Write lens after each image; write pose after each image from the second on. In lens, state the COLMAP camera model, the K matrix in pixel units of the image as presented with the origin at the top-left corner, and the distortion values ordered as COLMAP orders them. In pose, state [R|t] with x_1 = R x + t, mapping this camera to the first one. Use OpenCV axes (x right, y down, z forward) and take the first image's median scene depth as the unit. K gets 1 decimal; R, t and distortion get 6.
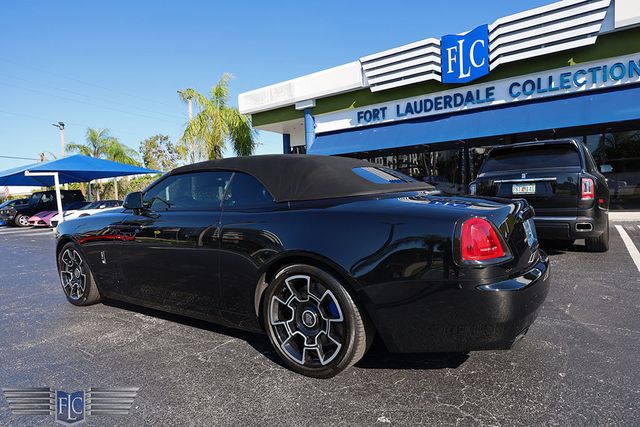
lens RADIAL K [[366.6, 0, 322.6], [0, 366.6, 213.3], [0, 0, 1]] dist [-0.001106, 0.001015]
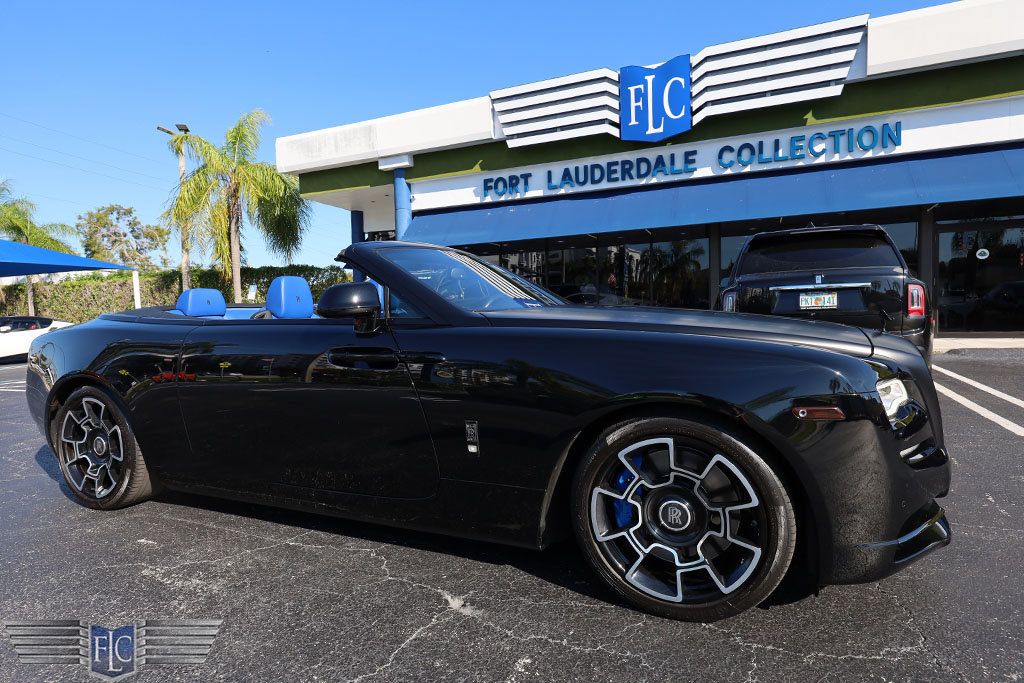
lens RADIAL K [[561.0, 0, 508.3], [0, 561.0, 336.1], [0, 0, 1]] dist [0.003791, -0.000285]
pose [[0.980351, 0.003299, 0.197236, -0.062363], [-0.001012, 0.999931, -0.011694, 0.002067], [-0.197261, 0.011265, 0.980286, 0.074553]]
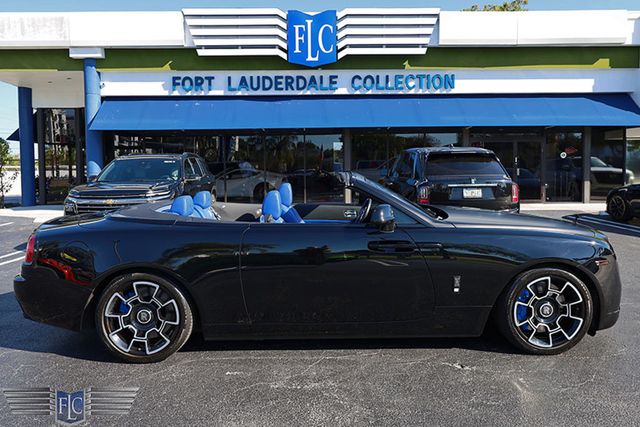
lens RADIAL K [[456.1, 0, 321.9], [0, 456.1, 191.1], [0, 0, 1]] dist [-0.002892, 0.001143]
pose [[0.802613, 0.002272, 0.596496, -0.270432], [0.009673, 0.999812, -0.016824, -0.022282], [-0.596422, 0.019273, 0.802440, 0.068309]]
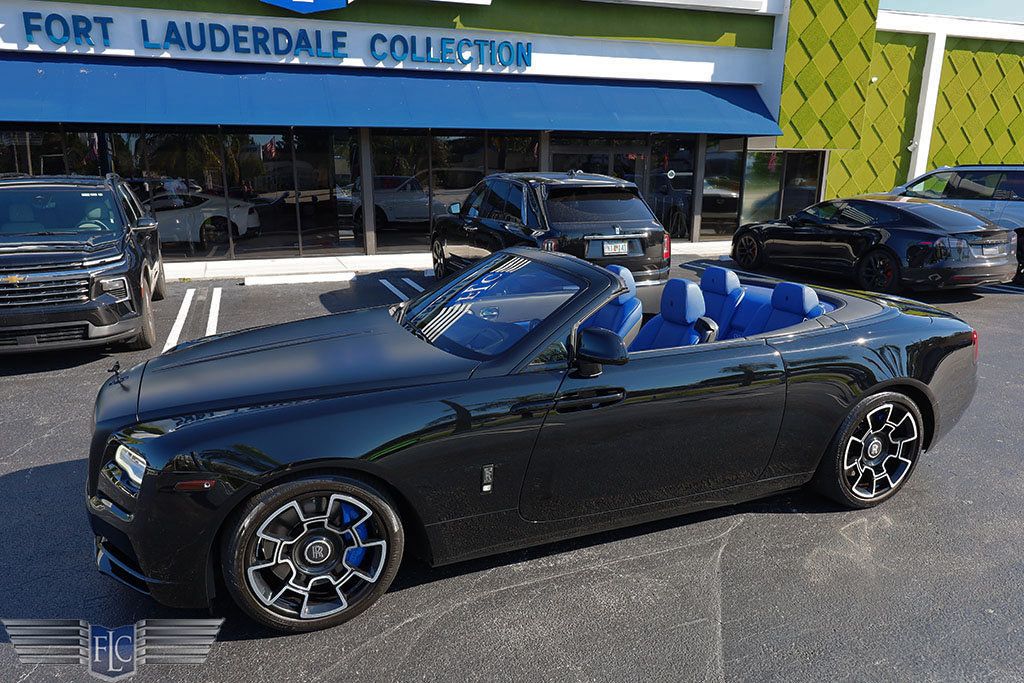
lens RADIAL K [[697.1, 0, 492.9], [0, 697.1, 377.9], [0, 0, 1]] dist [-0.001854, 0.001341]
pose [[0.573477, -0.192279, 0.796338, -0.351416], [0.023463, 0.975522, 0.218646, -0.053126], [-0.818886, -0.106704, 0.563951, 0.146397]]
